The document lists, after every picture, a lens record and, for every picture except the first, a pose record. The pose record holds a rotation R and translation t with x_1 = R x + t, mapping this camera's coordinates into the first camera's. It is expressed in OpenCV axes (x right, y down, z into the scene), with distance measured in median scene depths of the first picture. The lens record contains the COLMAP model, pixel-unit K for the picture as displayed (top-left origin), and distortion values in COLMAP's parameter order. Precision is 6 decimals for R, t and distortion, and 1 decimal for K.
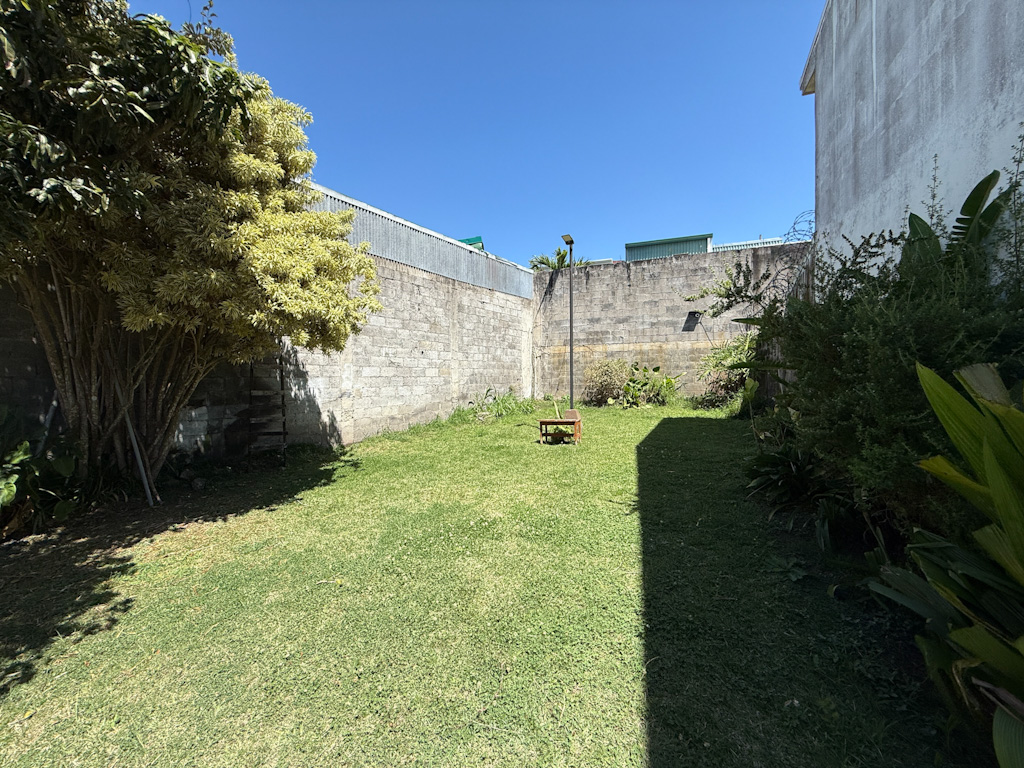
lens RADIAL K [[409.8, 0, 503.4], [0, 409.8, 382.5], [0, 0, 1]] dist [0.003073, -0.000088]
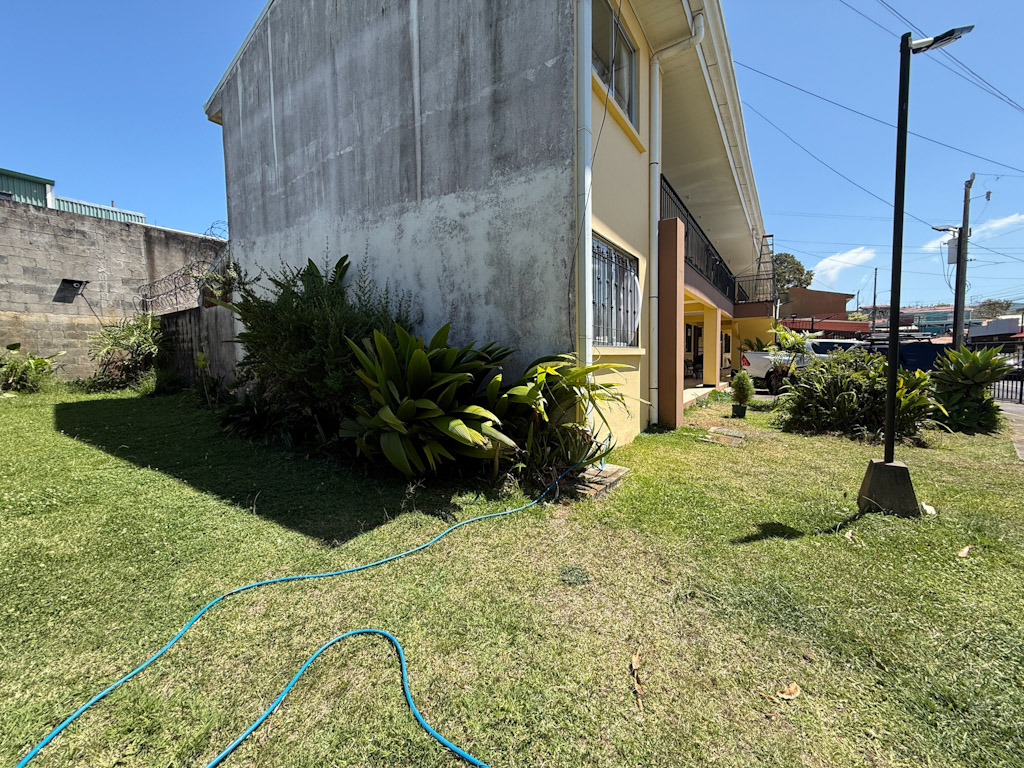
lens RADIAL K [[409.8, 0, 508.0], [0, 409.8, 387.8], [0, 0, 1]] dist [0.003073, -0.000088]
pose [[0.227602, -0.063331, 0.971693, -0.172703], [0.023094, 0.997953, 0.059633, 0.020103], [-0.973480, 0.008868, 0.228598, -0.073656]]
